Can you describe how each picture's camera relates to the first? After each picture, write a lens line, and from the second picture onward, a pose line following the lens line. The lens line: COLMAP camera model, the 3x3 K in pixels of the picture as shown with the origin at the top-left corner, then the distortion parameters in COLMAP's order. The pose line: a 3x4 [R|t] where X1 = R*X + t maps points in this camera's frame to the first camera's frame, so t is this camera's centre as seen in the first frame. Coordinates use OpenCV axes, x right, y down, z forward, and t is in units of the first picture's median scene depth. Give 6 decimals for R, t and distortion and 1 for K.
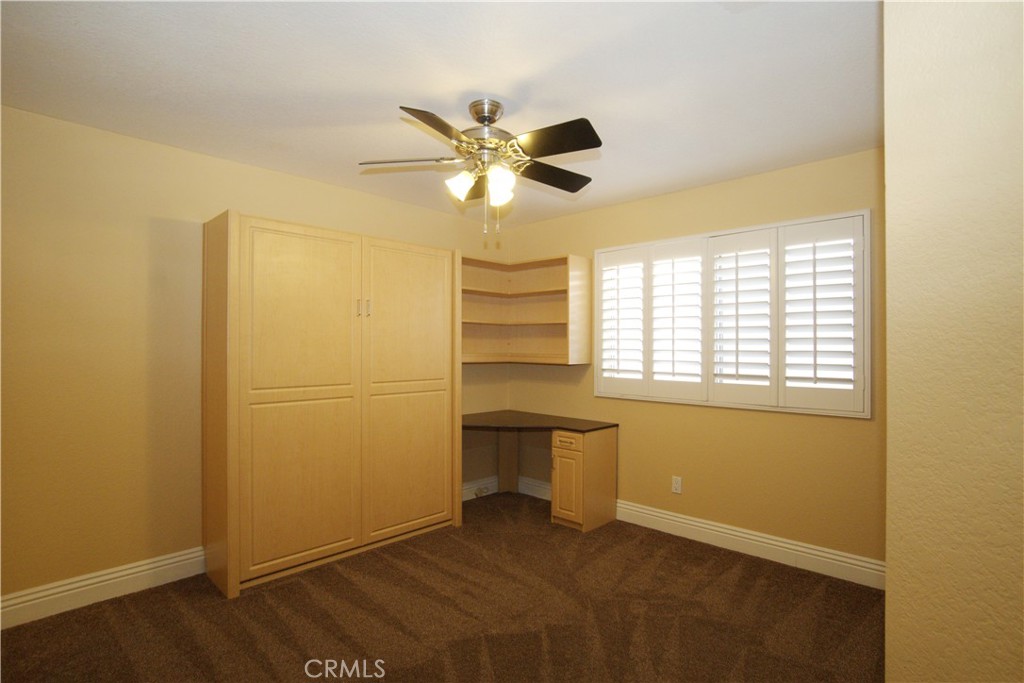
lens RADIAL K [[524.1, 0, 516.4], [0, 524.1, 344.5], [0, 0, 1]] dist [-0.000675, 0.000153]
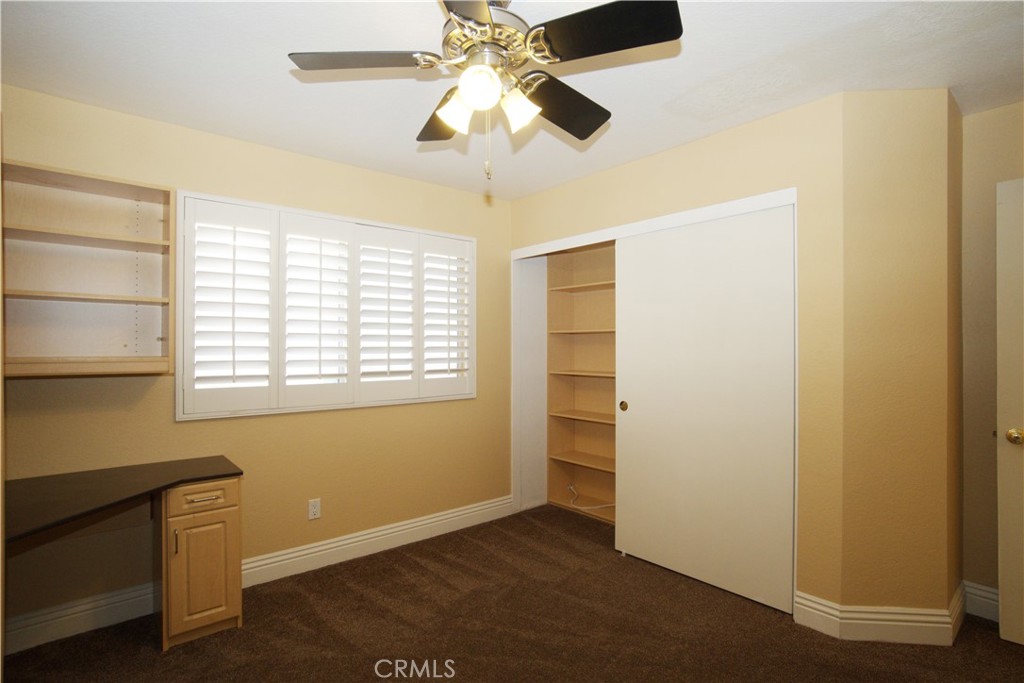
lens RADIAL K [[524.1, 0, 516.4], [0, 524.1, 344.5], [0, 0, 1]] dist [-0.000675, 0.000153]
pose [[0.105429, -0.000867, 0.994426, -0.501797], [-0.003264, 0.999994, 0.001218, 0.004367], [-0.994421, -0.003375, 0.105426, 0.610063]]
